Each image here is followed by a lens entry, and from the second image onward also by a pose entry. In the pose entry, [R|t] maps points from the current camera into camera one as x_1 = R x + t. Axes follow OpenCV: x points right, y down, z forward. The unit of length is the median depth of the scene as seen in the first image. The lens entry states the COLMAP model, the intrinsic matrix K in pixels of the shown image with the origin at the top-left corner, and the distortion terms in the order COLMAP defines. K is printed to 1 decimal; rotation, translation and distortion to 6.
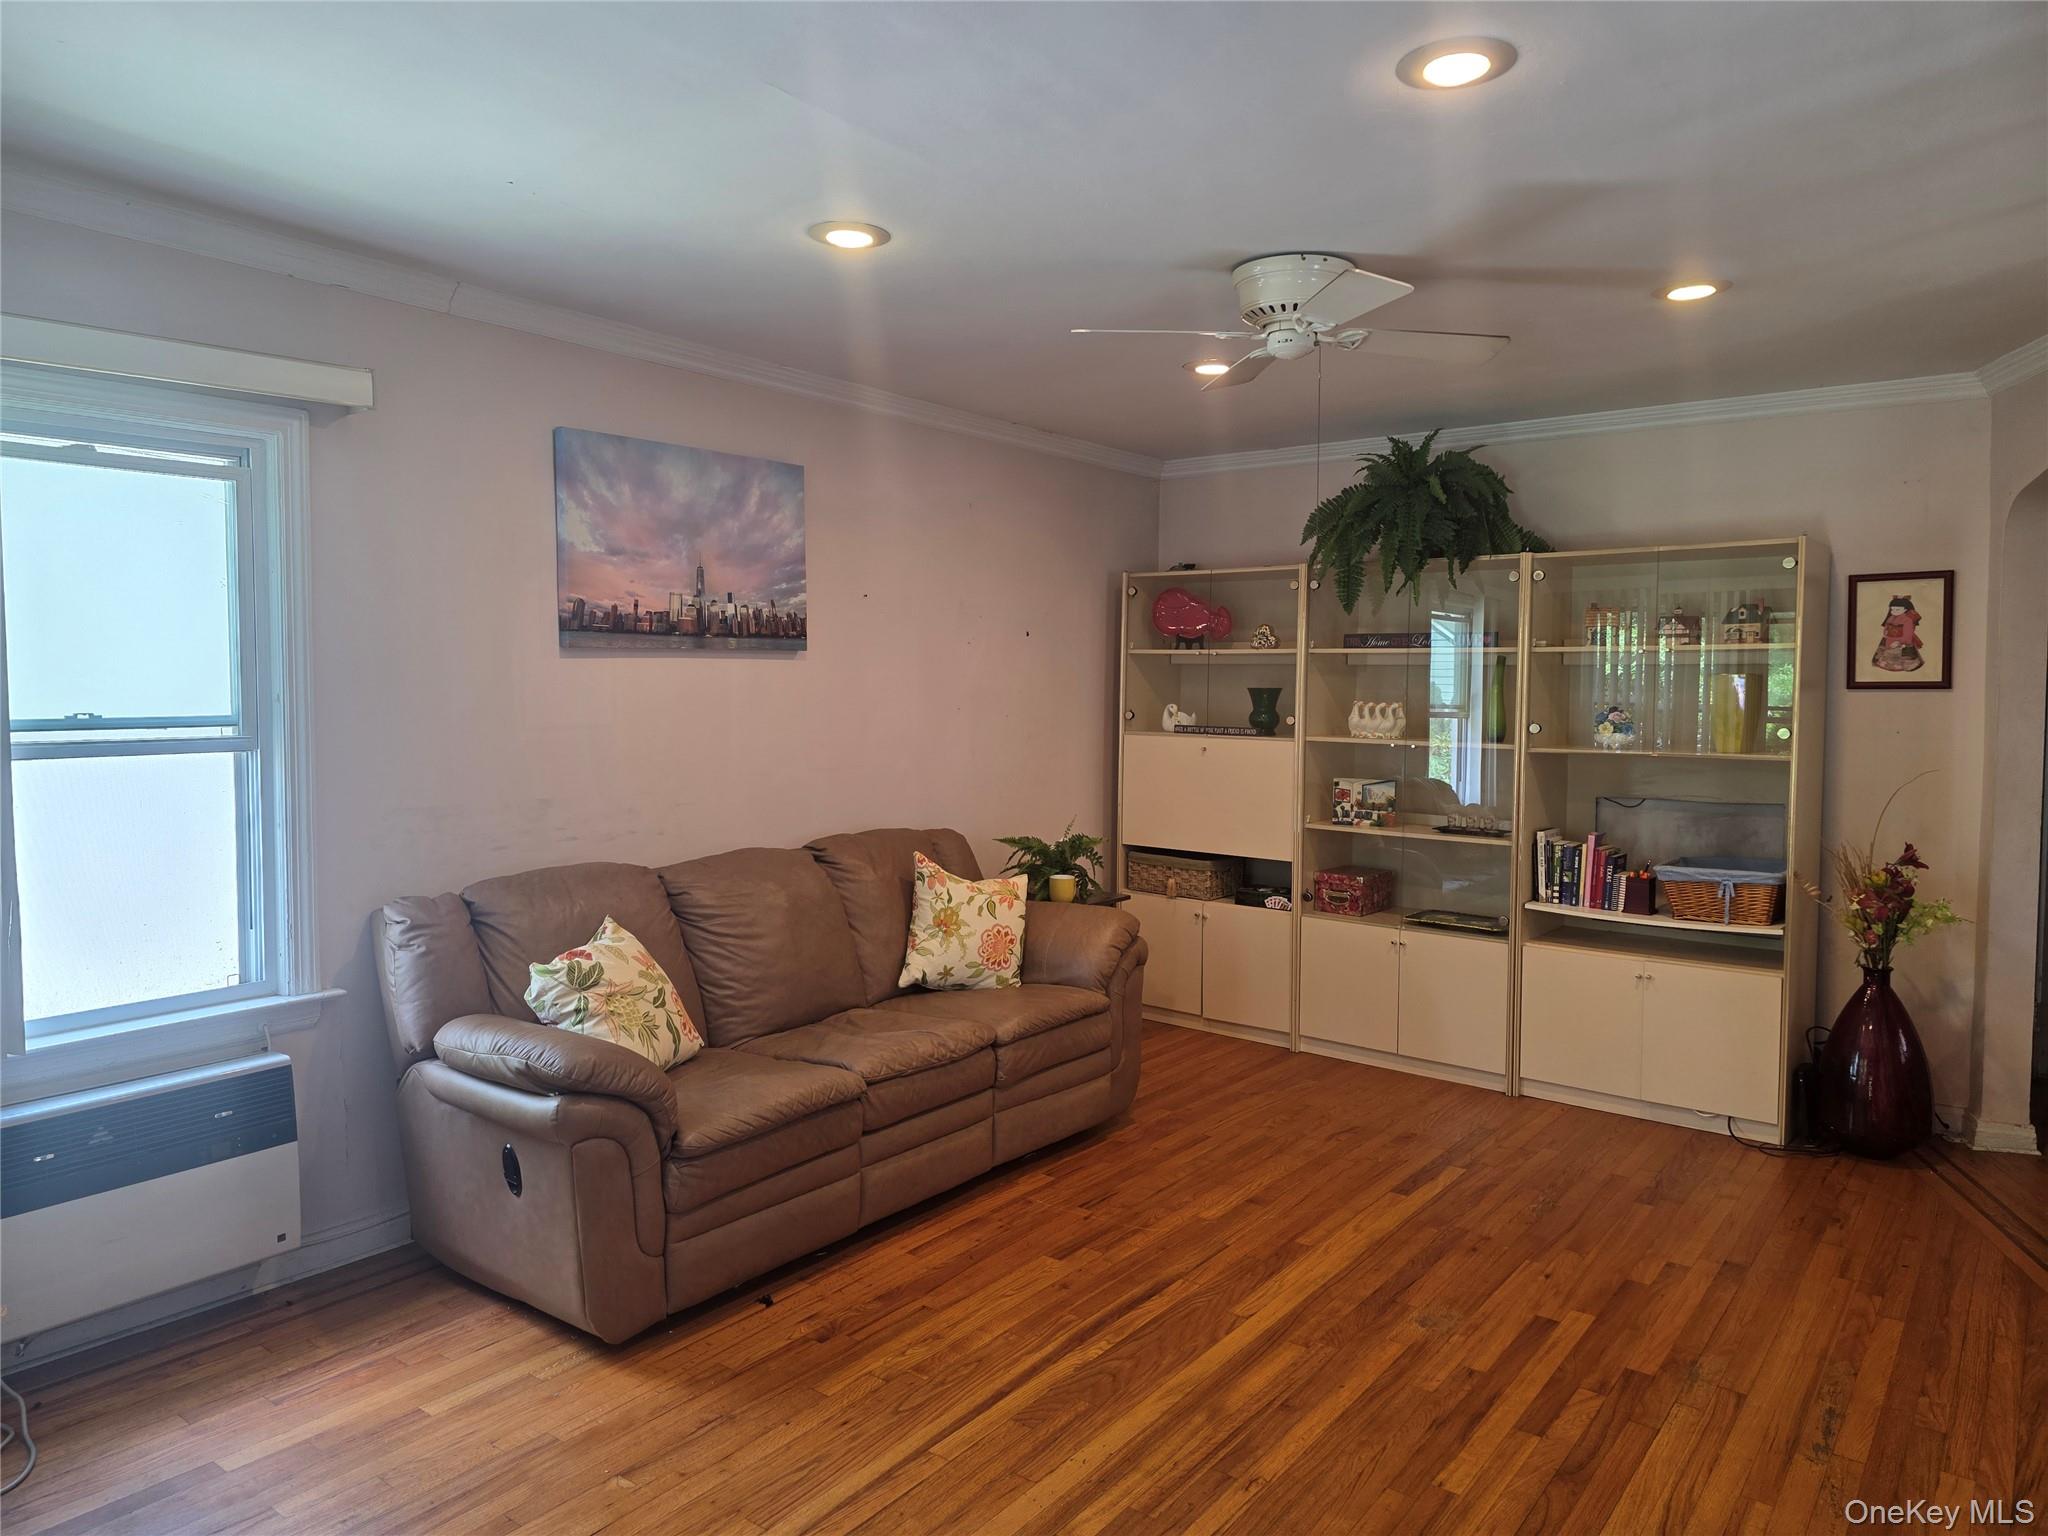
lens RADIAL K [[1385.0, 0, 1024.0], [0, 1385.0, 768.0], [0, 0, 1]] dist [0.047560, -0.067025]
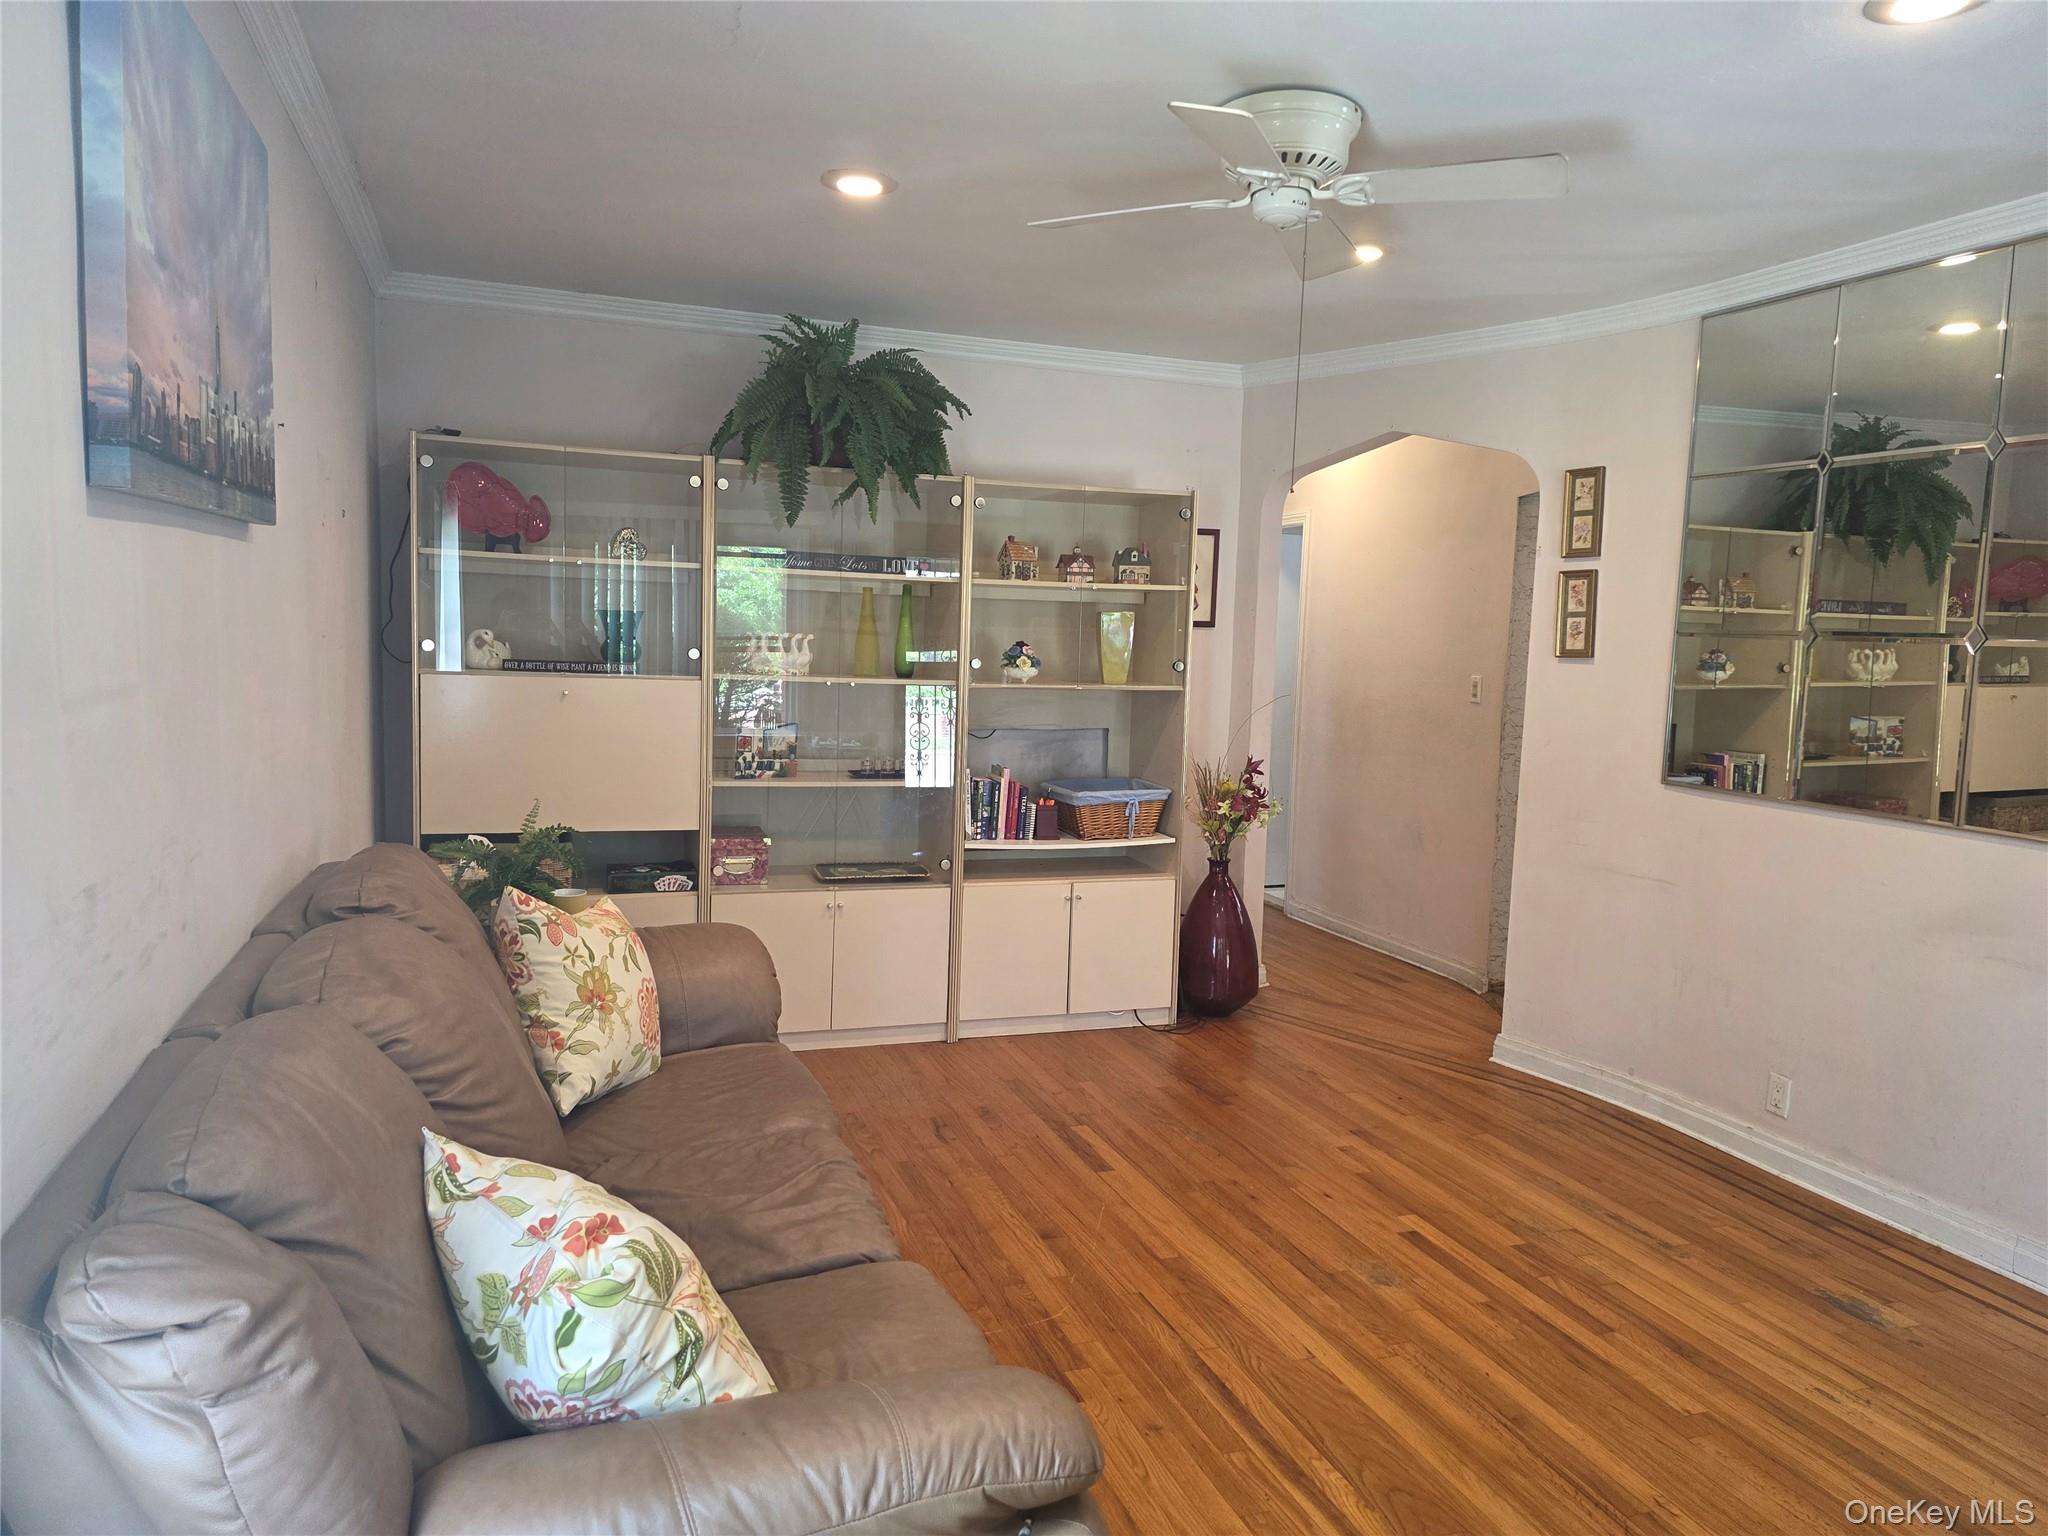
lens RADIAL K [[1367.9, 0, 1024.0], [0, 1367.9, 768.0], [0, 0, 1]] dist [0.092722, -0.094323]
pose [[0.529965, -0.078842, 0.844346, -0.470828], [0.024803, 0.996684, 0.077499, -0.031798], [-0.847657, -0.020130, 0.530163, 0.516453]]
